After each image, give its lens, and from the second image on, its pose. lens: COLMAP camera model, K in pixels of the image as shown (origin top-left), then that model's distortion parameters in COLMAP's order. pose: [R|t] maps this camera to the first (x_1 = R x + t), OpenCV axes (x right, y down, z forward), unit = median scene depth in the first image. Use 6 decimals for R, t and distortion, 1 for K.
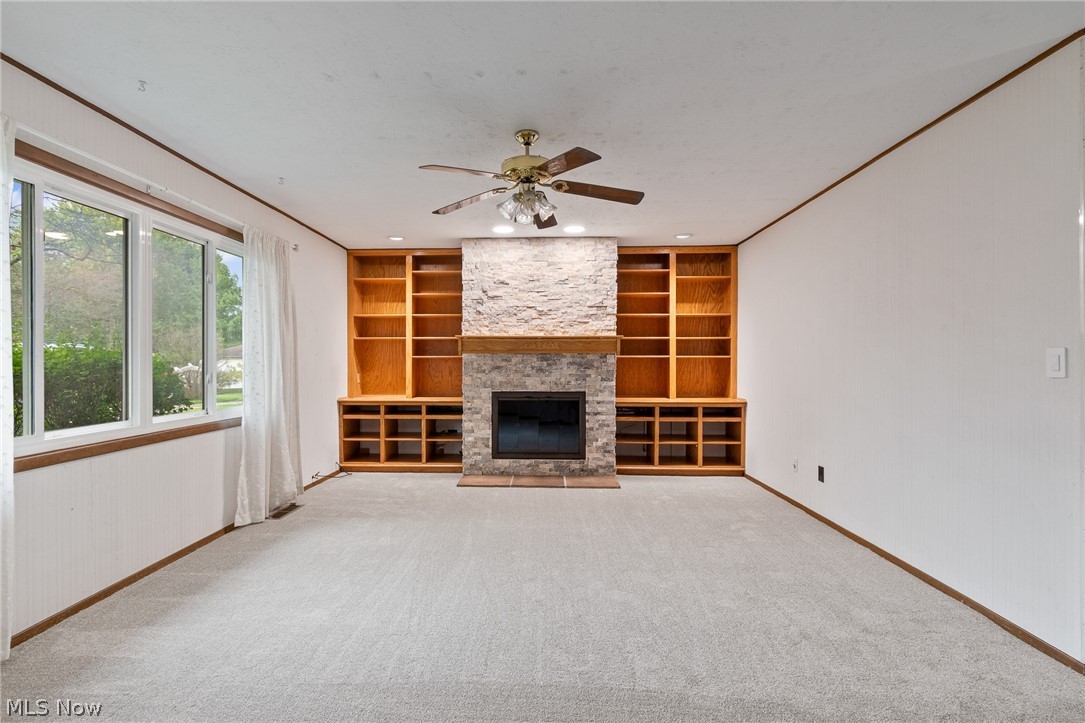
lens RADIAL K [[490.3, 0, 544.0], [0, 490.3, 363.6], [0, 0, 1]] dist [-0.001065, -0.003209]
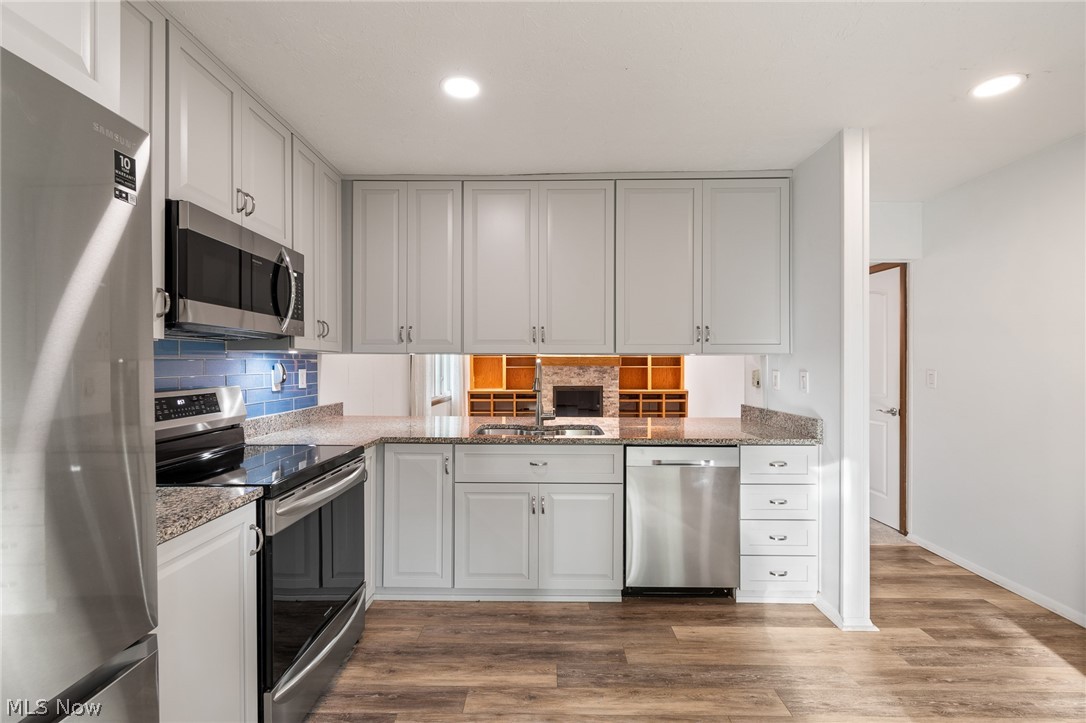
lens RADIAL K [[490.8, 0, 538.9], [0, 490.8, 364.4], [0, 0, 1]] dist [-0.001065, -0.003209]
pose [[0.999997, -0.002254, -0.000423, -0.156281], [0.002251, 0.999965, -0.008077, -0.009946], [0.000441, 0.008076, 0.999967, -0.864479]]
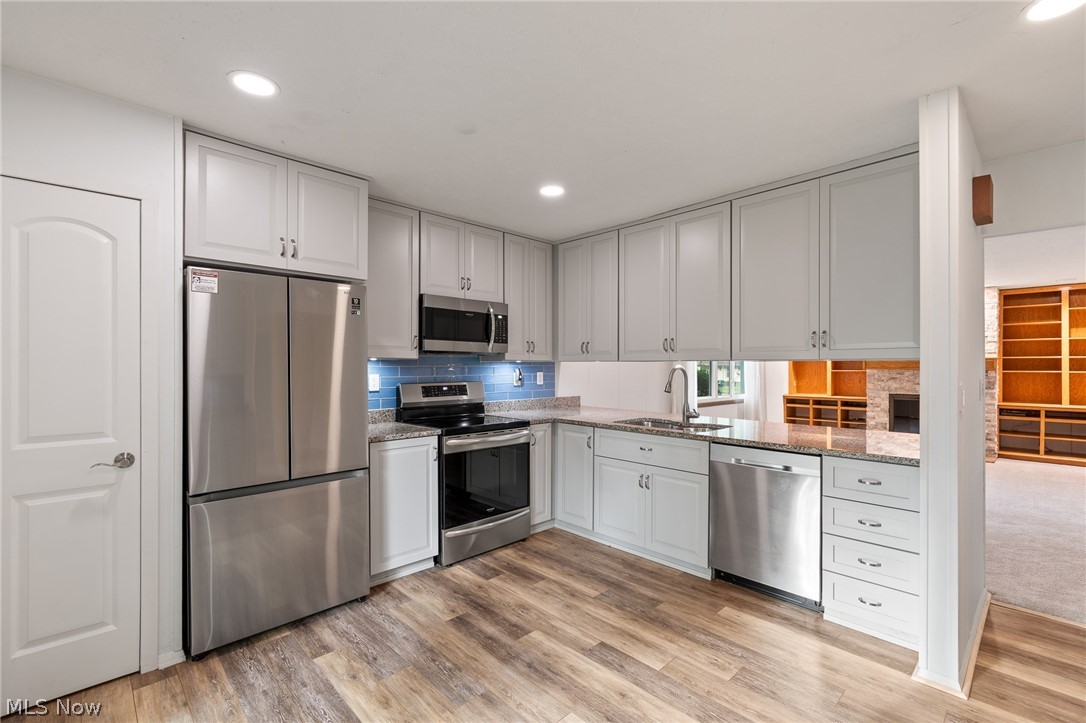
lens RADIAL K [[490.8, 0, 521.2], [0, 490.8, 366.5], [0, 0, 1]] dist [-0.001065, -0.003209]
pose [[0.674335, -0.001736, -0.738424, 0.254653], [-0.004375, 0.999970, -0.006346, -0.014486], [0.738413, 0.007510, 0.674307, -0.913613]]
